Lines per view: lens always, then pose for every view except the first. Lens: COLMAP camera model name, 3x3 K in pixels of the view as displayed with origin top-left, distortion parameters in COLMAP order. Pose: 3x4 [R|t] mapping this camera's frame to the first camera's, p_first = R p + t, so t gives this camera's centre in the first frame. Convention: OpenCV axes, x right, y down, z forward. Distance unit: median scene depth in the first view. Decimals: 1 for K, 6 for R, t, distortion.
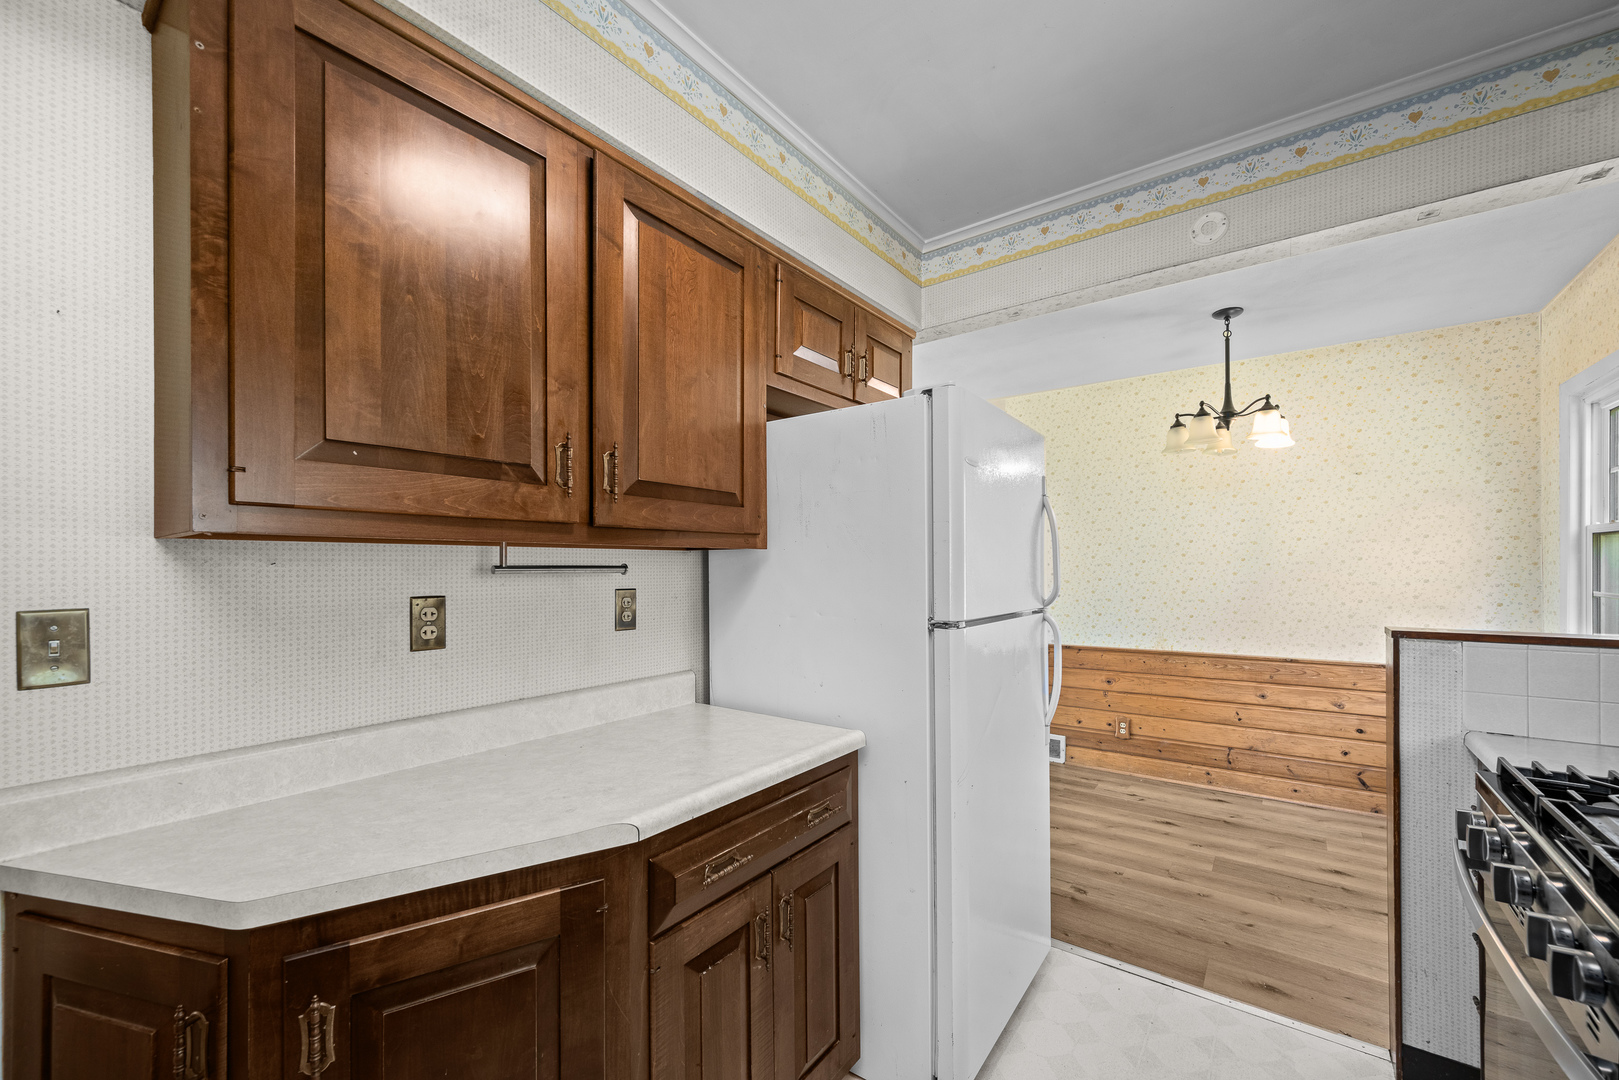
lens RADIAL K [[640.5, 0, 819.8], [0, 640.5, 567.4], [0, 0, 1]] dist [-0.003303, 0.000796]
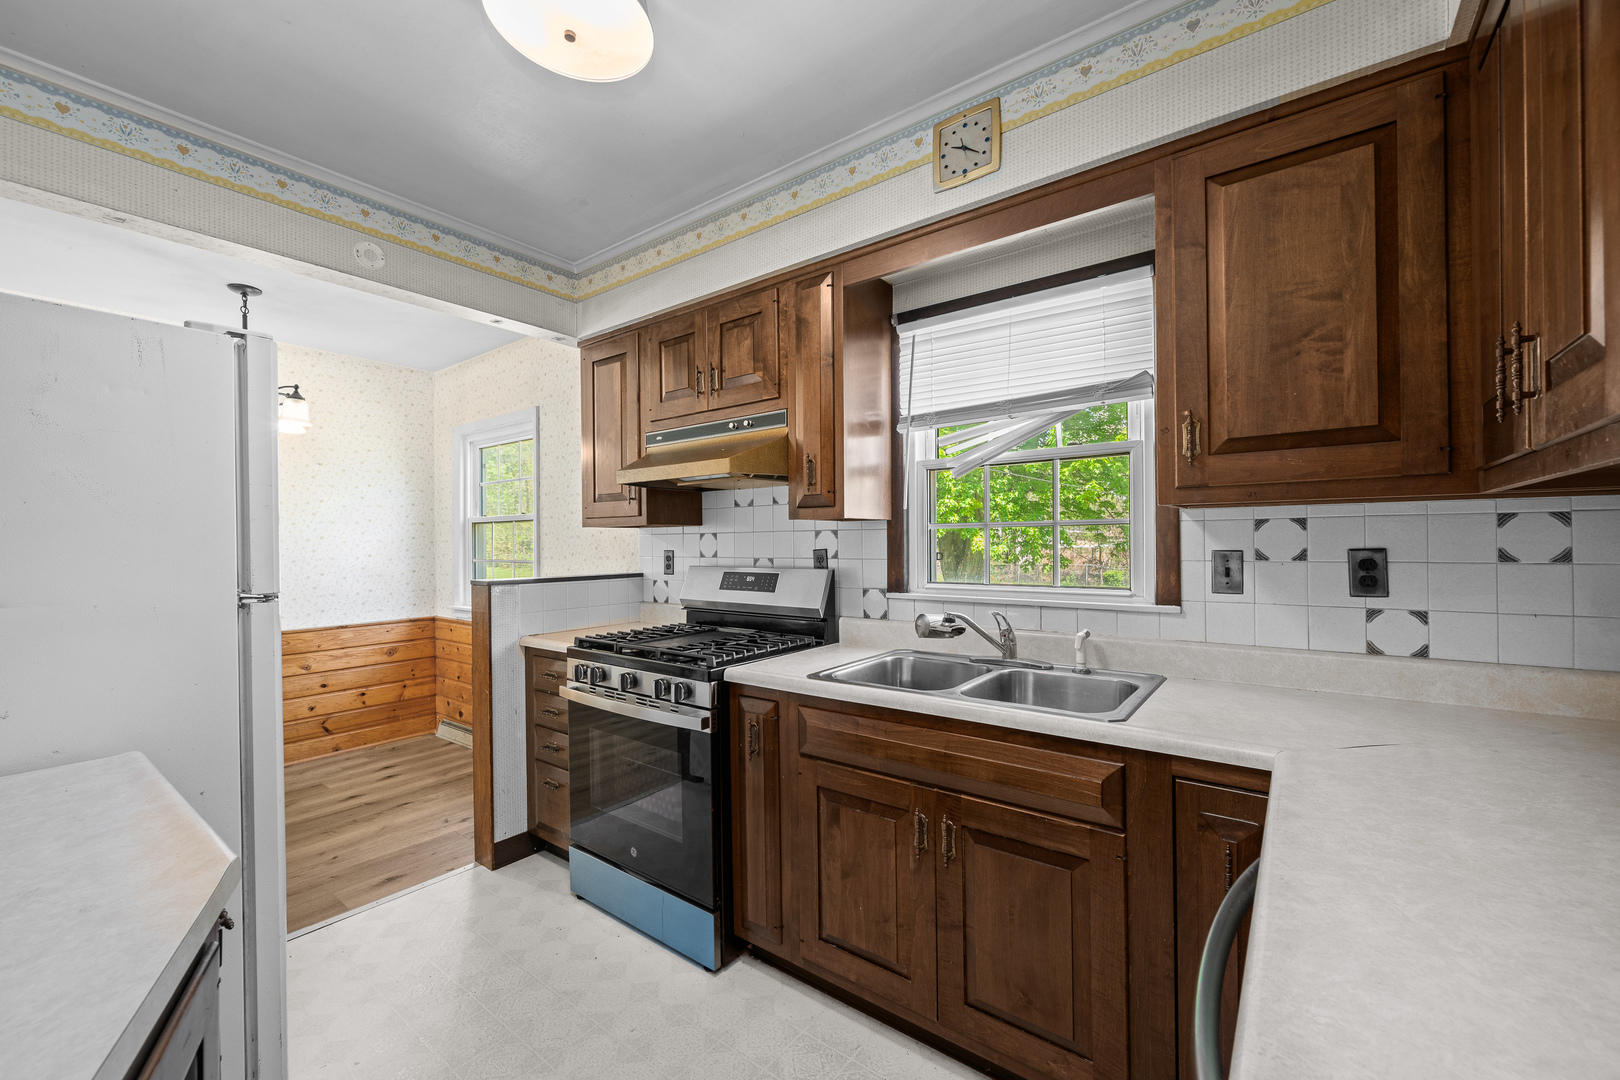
lens RADIAL K [[640.9, 0, 813.9], [0, 640.9, 544.5], [0, 0, 1]] dist [-0.003303, 0.000796]
pose [[0.019113, 0.002754, 0.999814, -0.384052], [0.007854, 0.999965, -0.002905, 0.012060], [-0.999786, 0.007908, 0.019091, 0.105891]]
